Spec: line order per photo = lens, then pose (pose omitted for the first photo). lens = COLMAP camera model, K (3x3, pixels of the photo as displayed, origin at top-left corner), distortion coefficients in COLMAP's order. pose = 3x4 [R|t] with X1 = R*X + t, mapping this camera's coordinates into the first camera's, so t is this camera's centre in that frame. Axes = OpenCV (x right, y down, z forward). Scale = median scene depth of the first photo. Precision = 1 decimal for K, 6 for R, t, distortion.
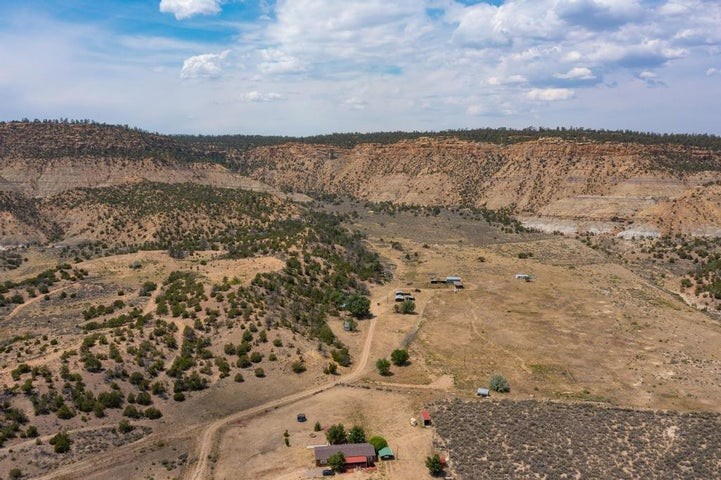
lens RADIAL K [[565.6, 0, 356.8], [0, 565.6, 240.0], [0, 0, 1]] dist [-0.023581, 0.008926]
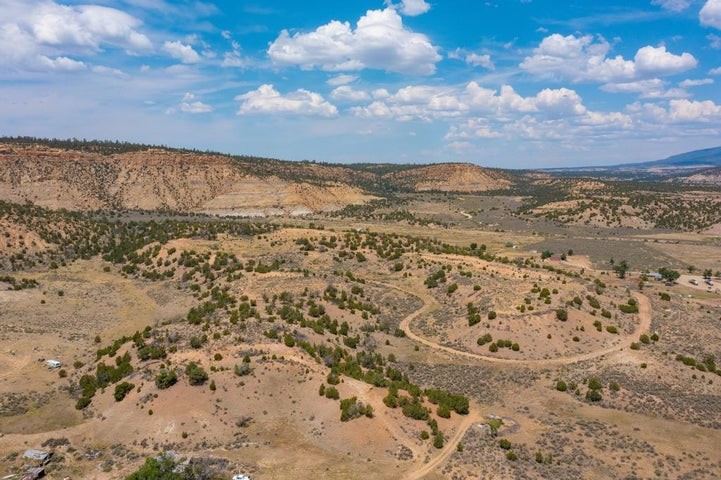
lens RADIAL K [[565.6, 0, 356.8], [0, 565.6, 240.0], [0, 0, 1]] dist [-0.023581, 0.008926]
pose [[0.415067, -0.095013, 0.904816, -0.592081], [0.128938, 0.990637, 0.044877, 0.008913], [-0.900608, 0.098038, 0.423431, 0.143573]]
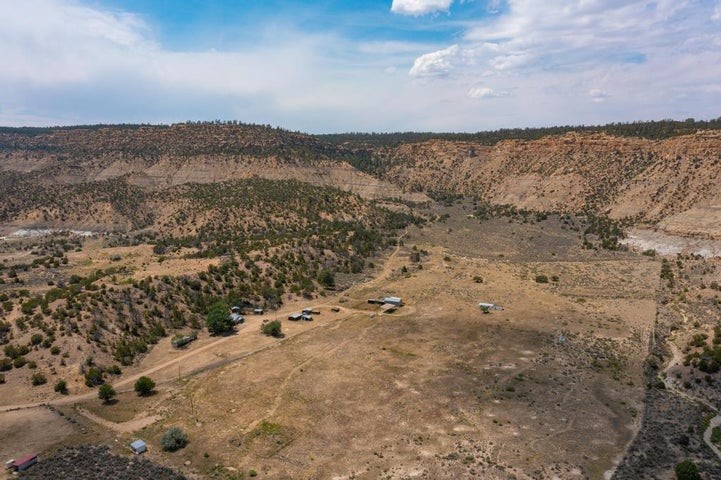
lens RADIAL K [[565.6, 0, 356.8], [0, 565.6, 240.0], [0, 0, 1]] dist [-0.023581, 0.008926]
pose [[0.920186, 0.057537, -0.387229, 0.205256], [-0.055560, 0.998322, 0.016309, -0.014812], [0.387518, 0.006507, 0.921839, 0.092424]]
